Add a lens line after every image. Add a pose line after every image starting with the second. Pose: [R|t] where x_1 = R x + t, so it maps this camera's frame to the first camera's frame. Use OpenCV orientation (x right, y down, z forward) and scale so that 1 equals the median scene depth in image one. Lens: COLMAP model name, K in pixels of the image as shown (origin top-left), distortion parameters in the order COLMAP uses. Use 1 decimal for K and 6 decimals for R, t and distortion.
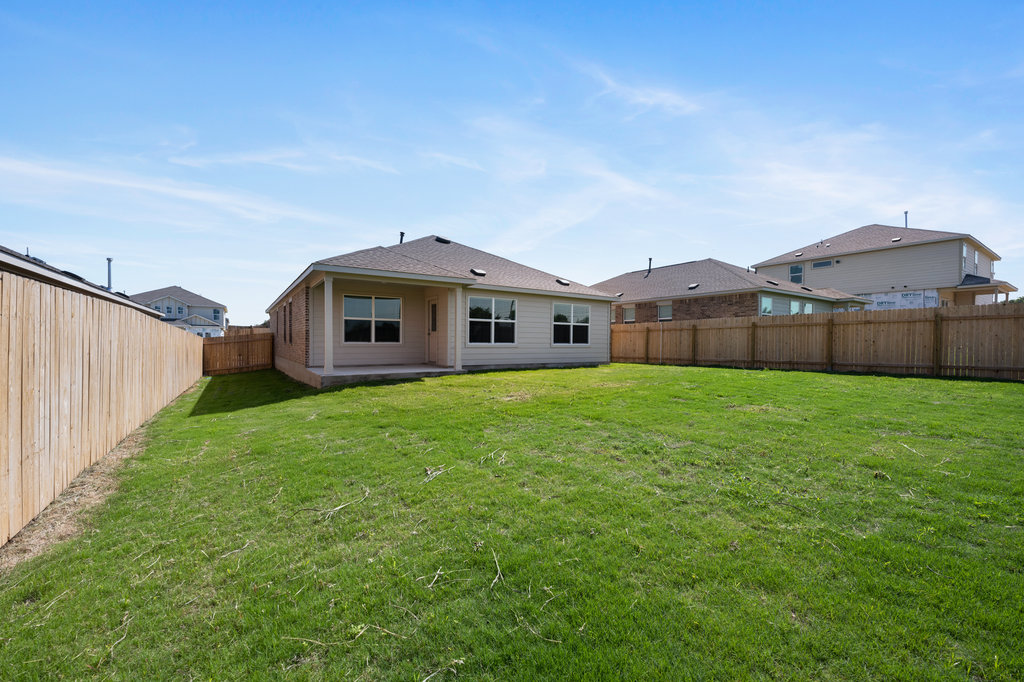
lens RADIAL K [[412.8, 0, 512.0], [0, 412.8, 341.0], [0, 0, 1]] dist [0.027235, -0.000030]
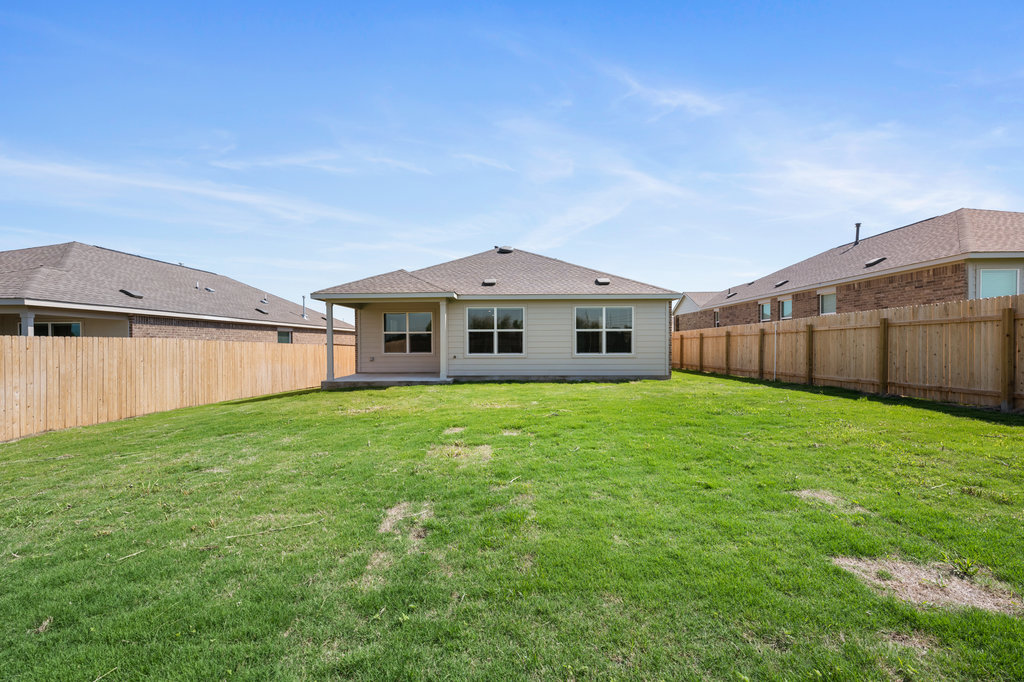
lens RADIAL K [[412.8, 0, 512.0], [0, 412.8, 341.0], [0, 0, 1]] dist [0.027235, -0.000030]
pose [[0.813895, -0.014969, -0.580819, 0.500931], [0.011185, 0.999886, -0.010095, -0.012591], [0.580904, 0.001720, 0.813970, 0.203566]]
